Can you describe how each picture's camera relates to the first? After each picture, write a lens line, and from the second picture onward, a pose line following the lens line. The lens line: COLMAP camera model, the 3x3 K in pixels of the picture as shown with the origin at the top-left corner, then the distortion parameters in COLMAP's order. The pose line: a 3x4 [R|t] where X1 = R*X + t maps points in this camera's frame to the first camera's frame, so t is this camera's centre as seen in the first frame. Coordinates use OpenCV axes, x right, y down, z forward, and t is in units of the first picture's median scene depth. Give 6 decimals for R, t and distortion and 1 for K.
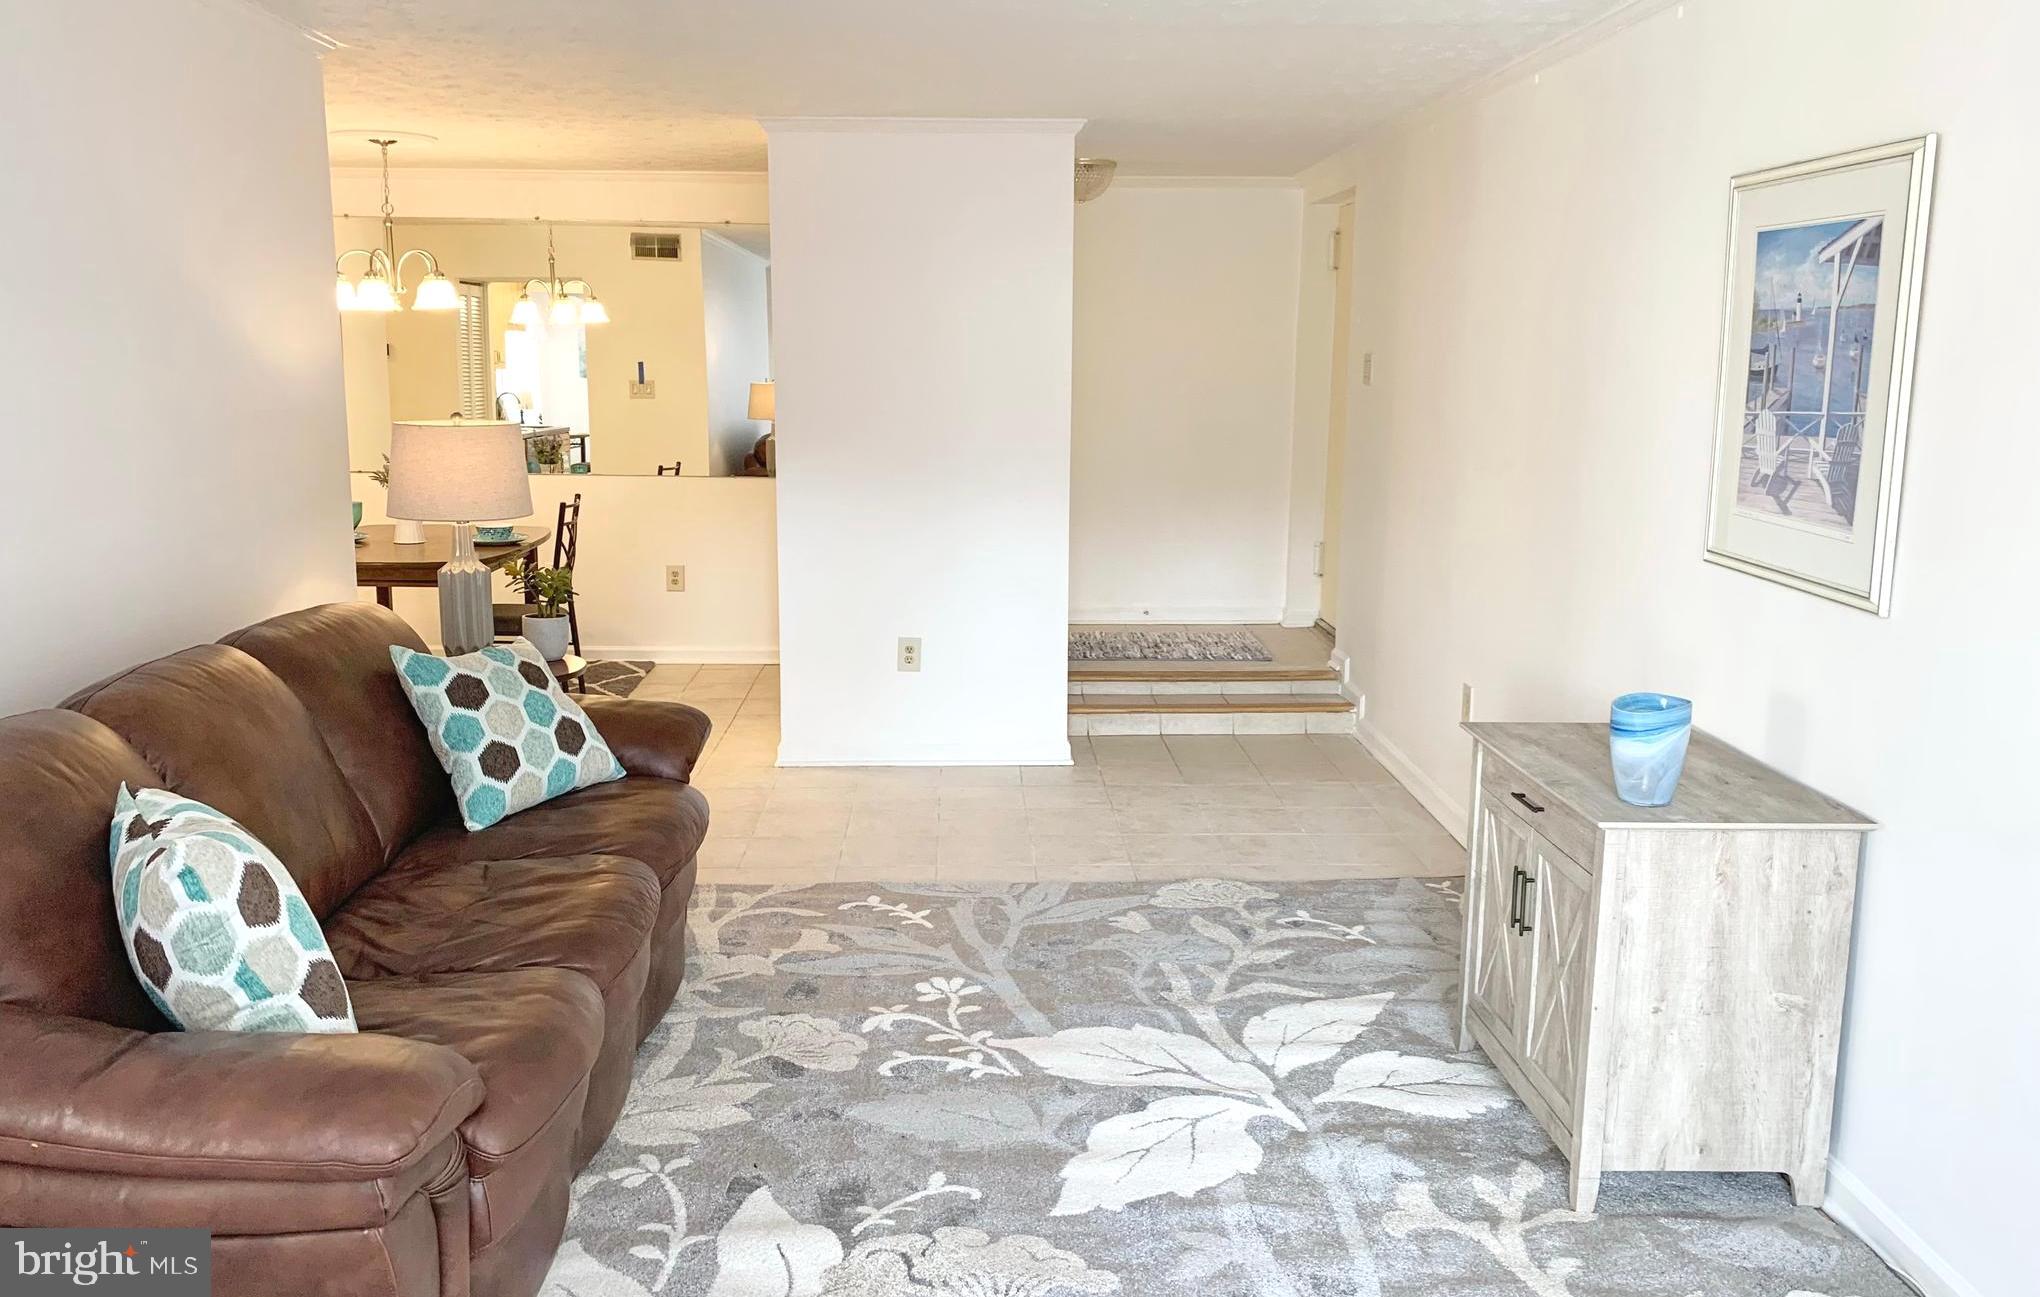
lens RADIAL K [[1565.7, 0, 1003.5], [0, 1565.7, 639.9], [0, 0, 1]] dist [-0.006930, 0.006567]
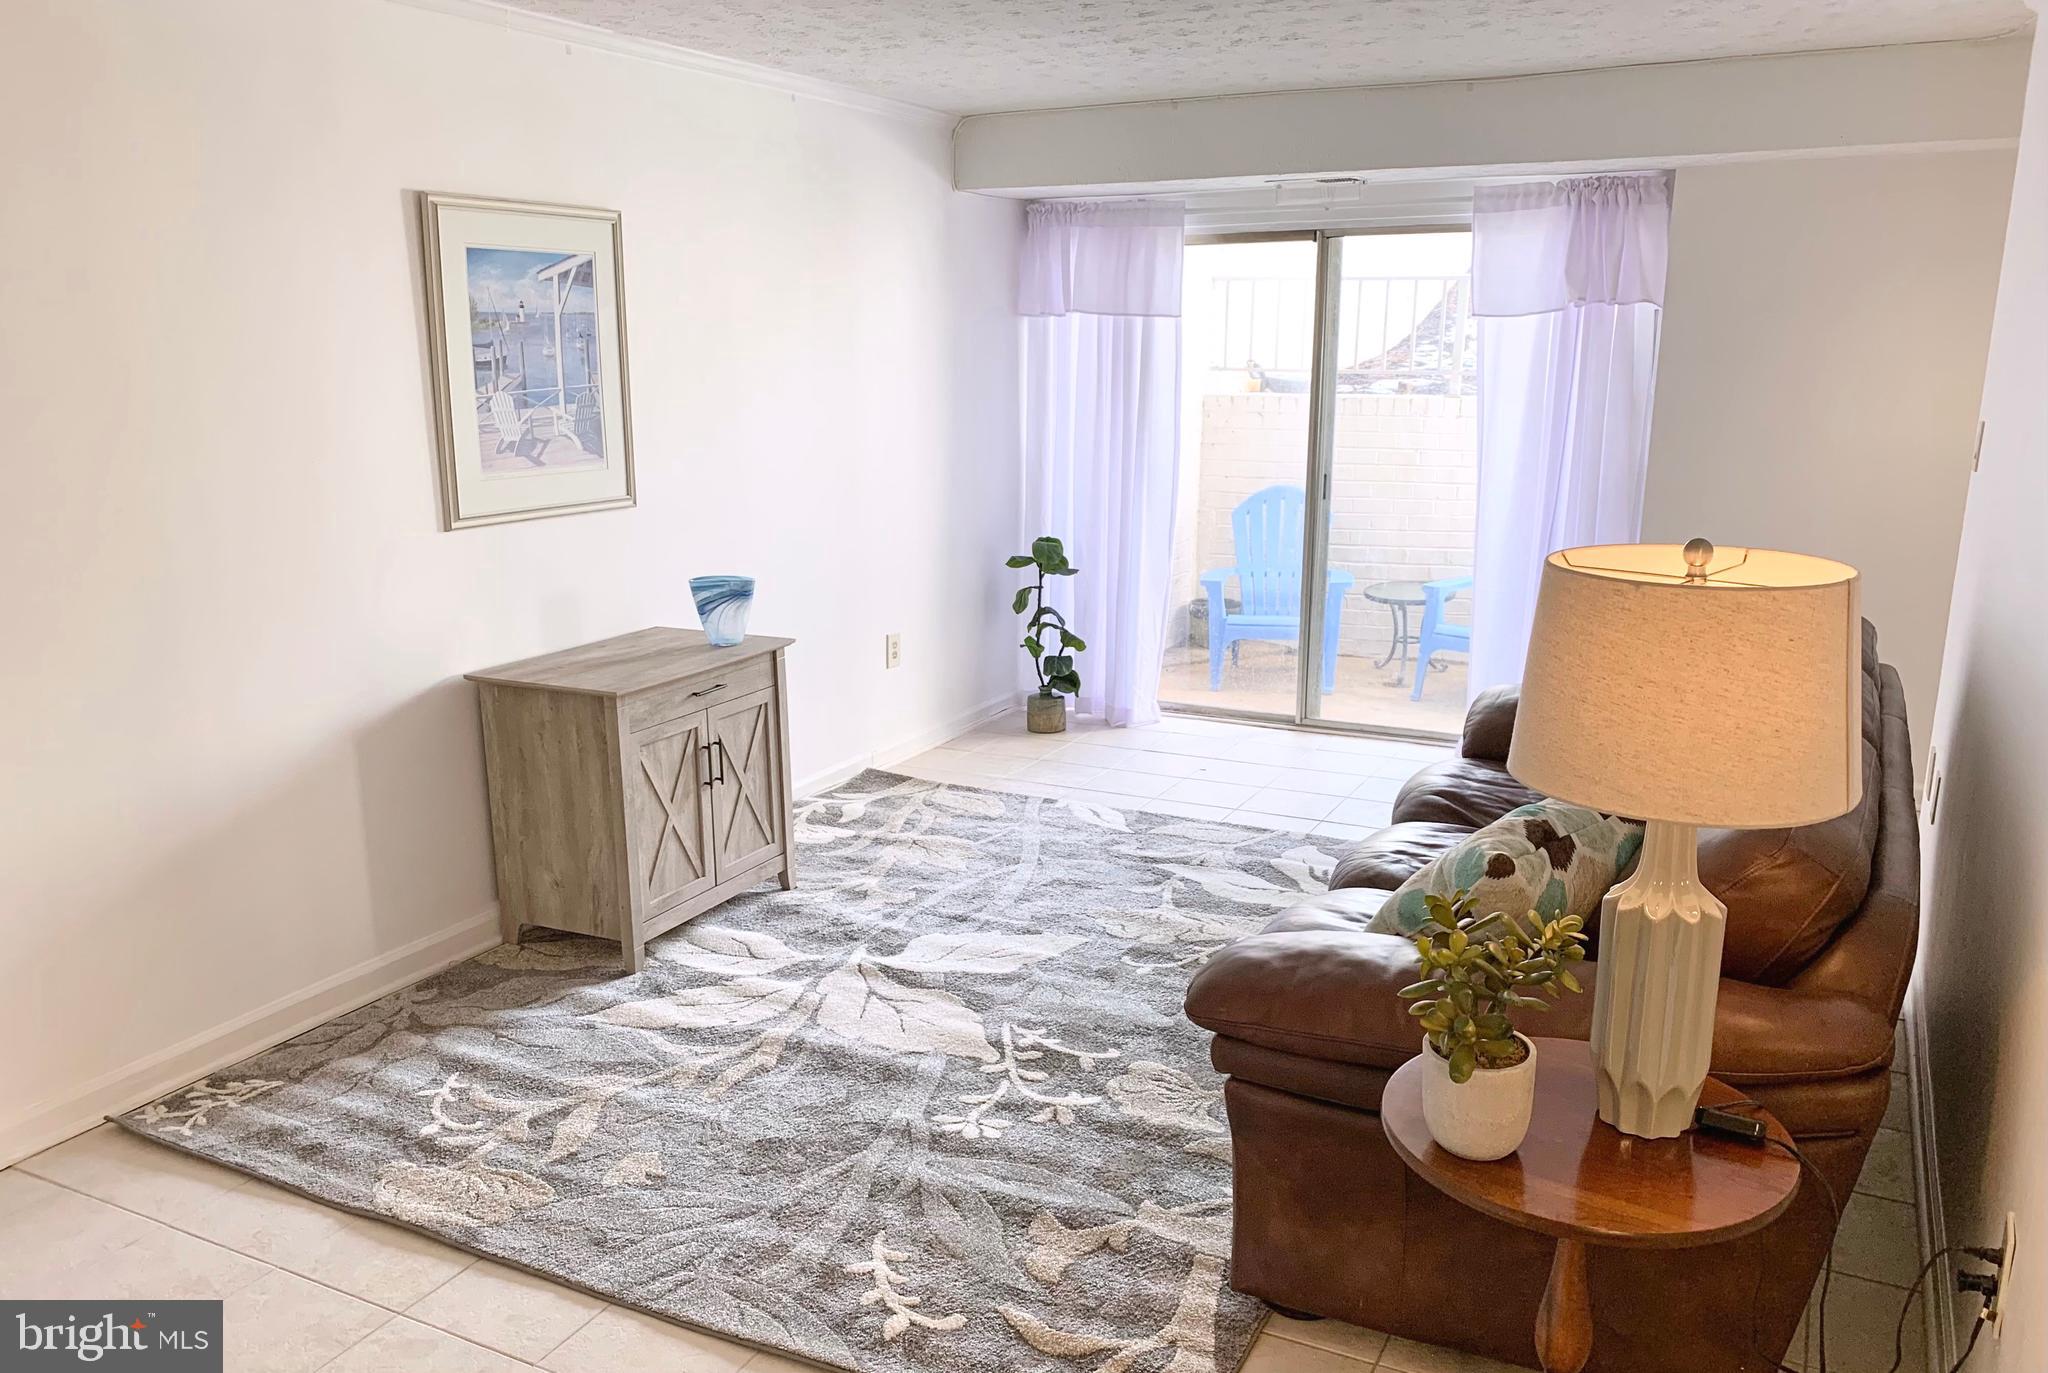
lens RADIAL K [[1606.9, 0, 971.8], [0, 1606.9, 777.4], [0, 0, 1]] dist [0.021813, -0.005001]
pose [[-0.869314, -0.136302, 0.475094, -0.533773], [0.089429, 0.901983, 0.422408, -0.393904], [-0.486102, 0.409693, -0.771917, 2.002832]]
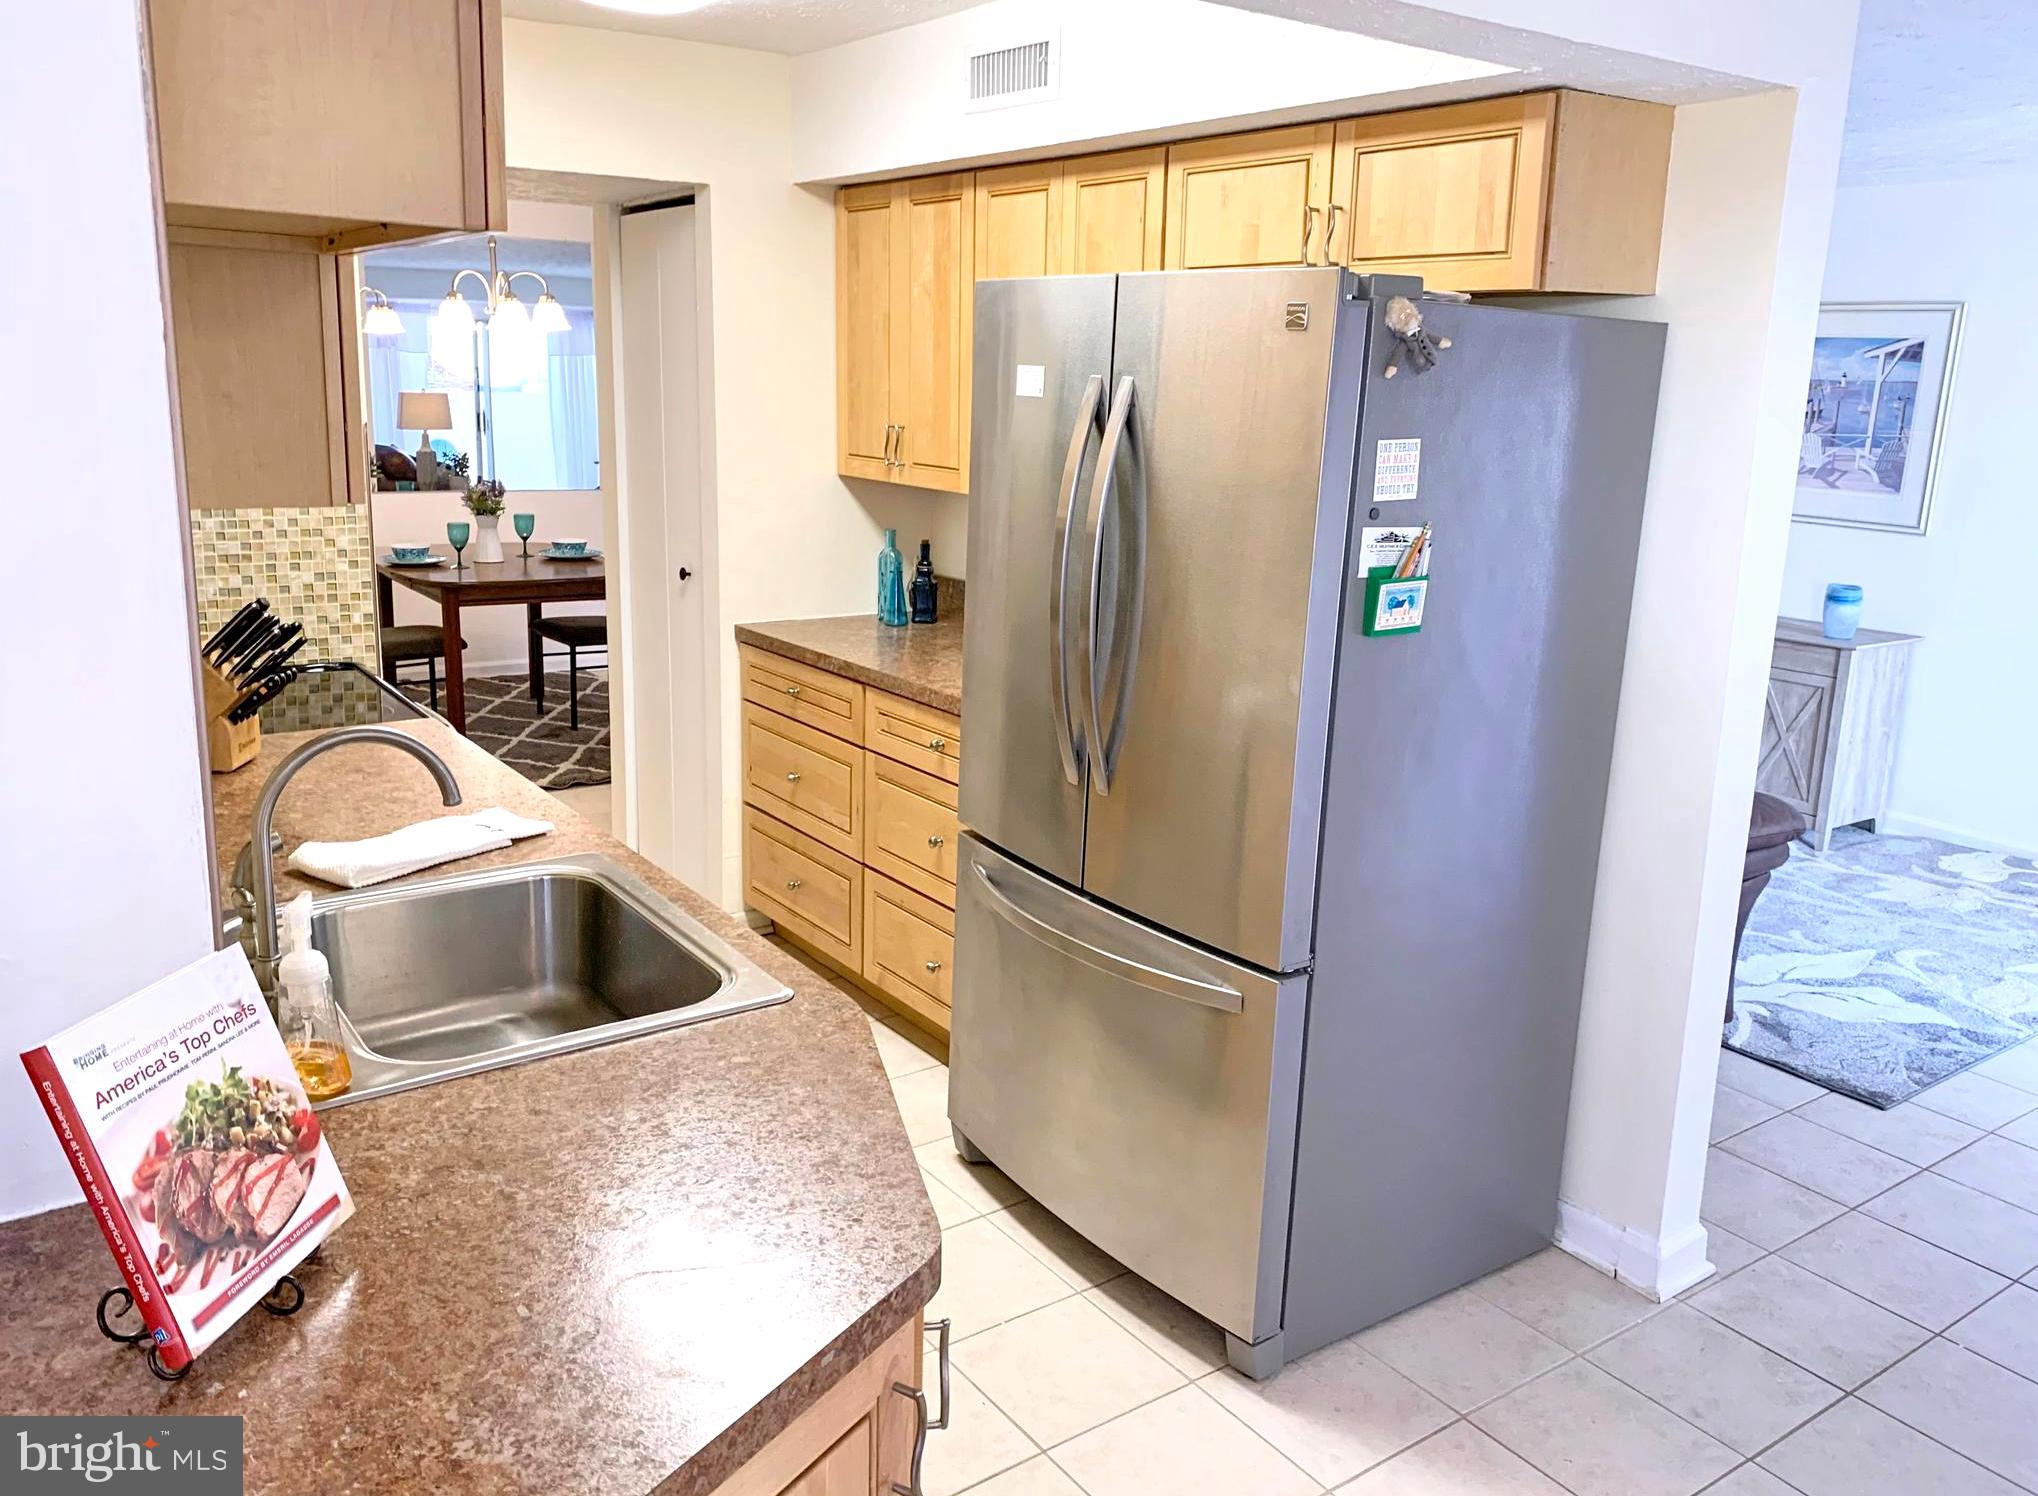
lens RADIAL K [[1571.0, 0, 1021.1], [0, 1571.0, 745.3], [0, 0, 1]] dist [0.042479, -0.033585]
pose [[0.831141, -0.112117, 0.544642, -1.417273], [0.077312, 0.993249, 0.086485, -0.012300], [-0.550662, -0.029774, 0.834197, -0.085863]]
